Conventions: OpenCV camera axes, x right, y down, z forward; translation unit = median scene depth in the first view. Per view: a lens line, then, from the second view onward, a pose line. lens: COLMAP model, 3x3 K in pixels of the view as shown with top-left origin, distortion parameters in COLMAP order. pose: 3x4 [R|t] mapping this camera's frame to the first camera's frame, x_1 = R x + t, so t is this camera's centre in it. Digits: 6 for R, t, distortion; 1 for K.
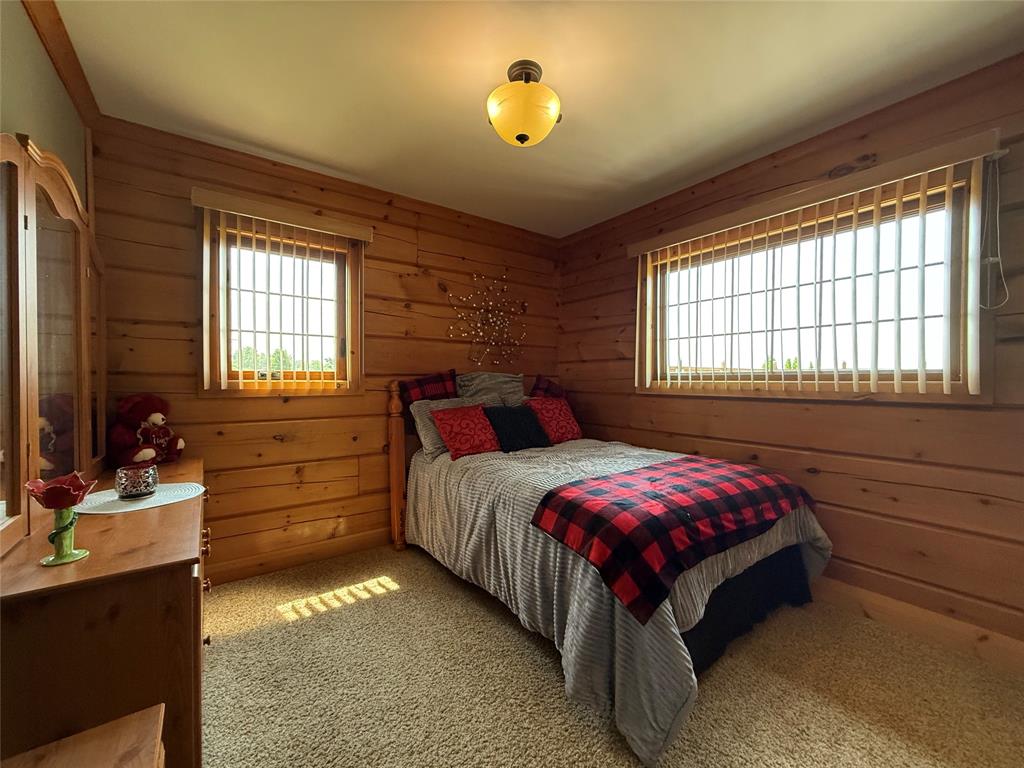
lens RADIAL K [[408.8, 0, 512.0], [0, 408.8, 384.0], [0, 0, 1]] dist [0.002282, -0.000103]
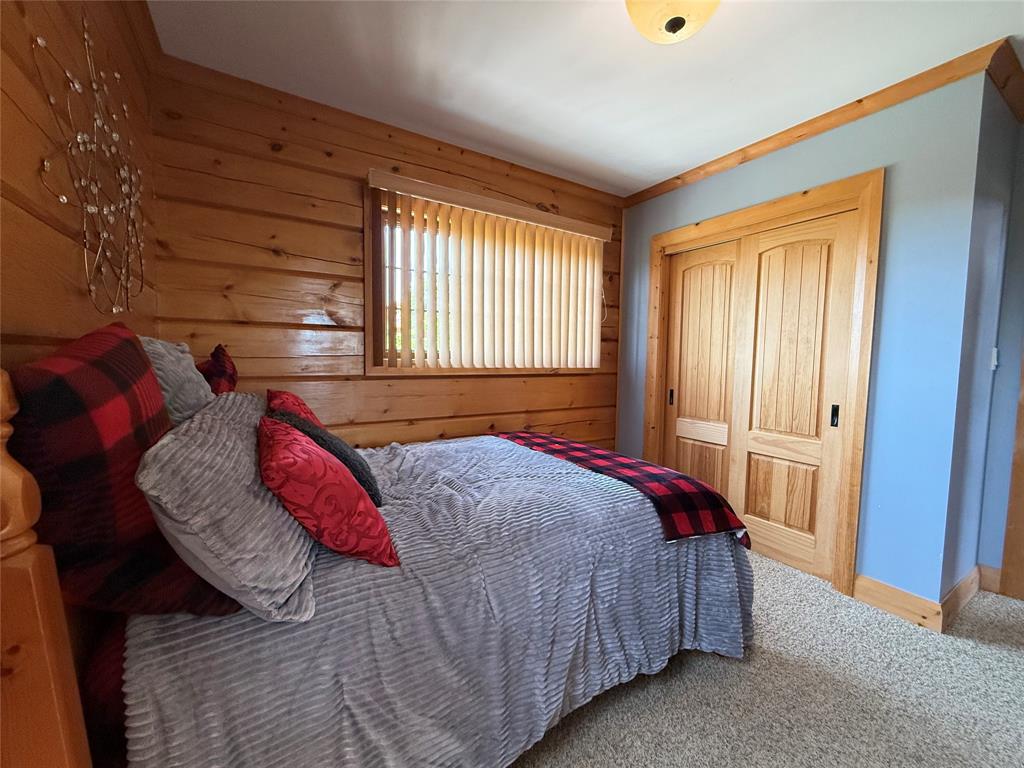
lens RADIAL K [[408.8, 0, 512.0], [0, 408.8, 384.0], [0, 0, 1]] dist [0.002282, -0.000103]
pose [[0.066923, -0.069983, 0.995301, -0.499610], [-0.005071, 0.997500, 0.070478, -0.018308], [-0.997745, -0.009764, 0.066401, 0.814819]]
